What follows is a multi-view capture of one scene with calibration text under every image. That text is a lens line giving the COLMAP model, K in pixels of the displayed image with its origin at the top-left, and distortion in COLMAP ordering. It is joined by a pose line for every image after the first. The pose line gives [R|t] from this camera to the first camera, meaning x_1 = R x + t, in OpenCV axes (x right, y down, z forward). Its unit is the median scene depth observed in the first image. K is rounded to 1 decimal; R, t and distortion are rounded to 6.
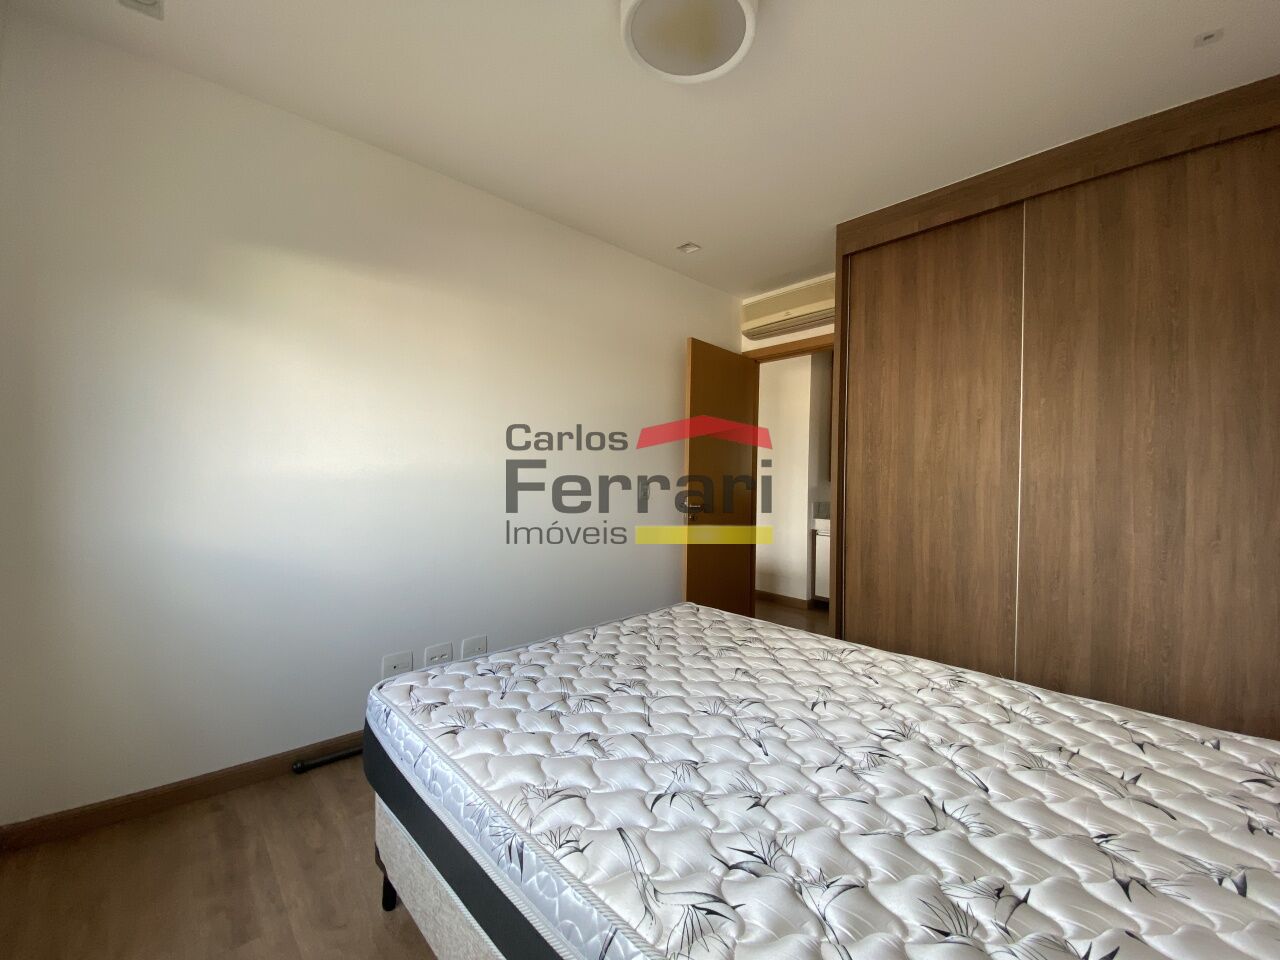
lens RADIAL K [[517.1, 0, 640.0], [0, 517.1, 480.0], [0, 0, 1]] dist [0.001032, -0.000092]
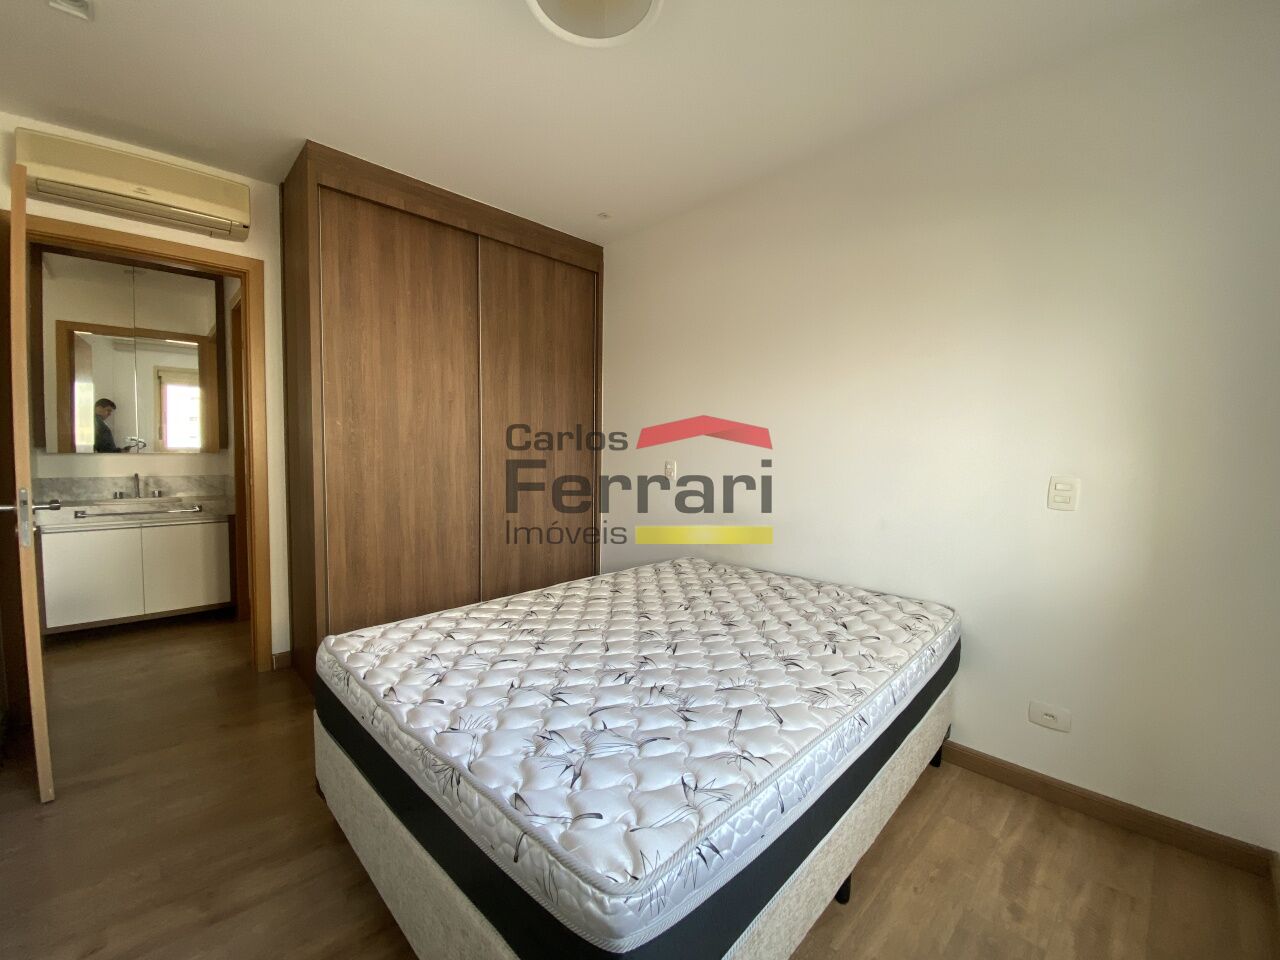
lens RADIAL K [[517.1, 0, 640.0], [0, 517.1, 480.0], [0, 0, 1]] dist [0.001032, -0.000092]
pose [[-0.010841, -0.083611, 0.996439, -0.549548], [-0.011533, 0.996442, 0.083486, -0.036020], [-0.999875, -0.010586, -0.011767, 0.544051]]
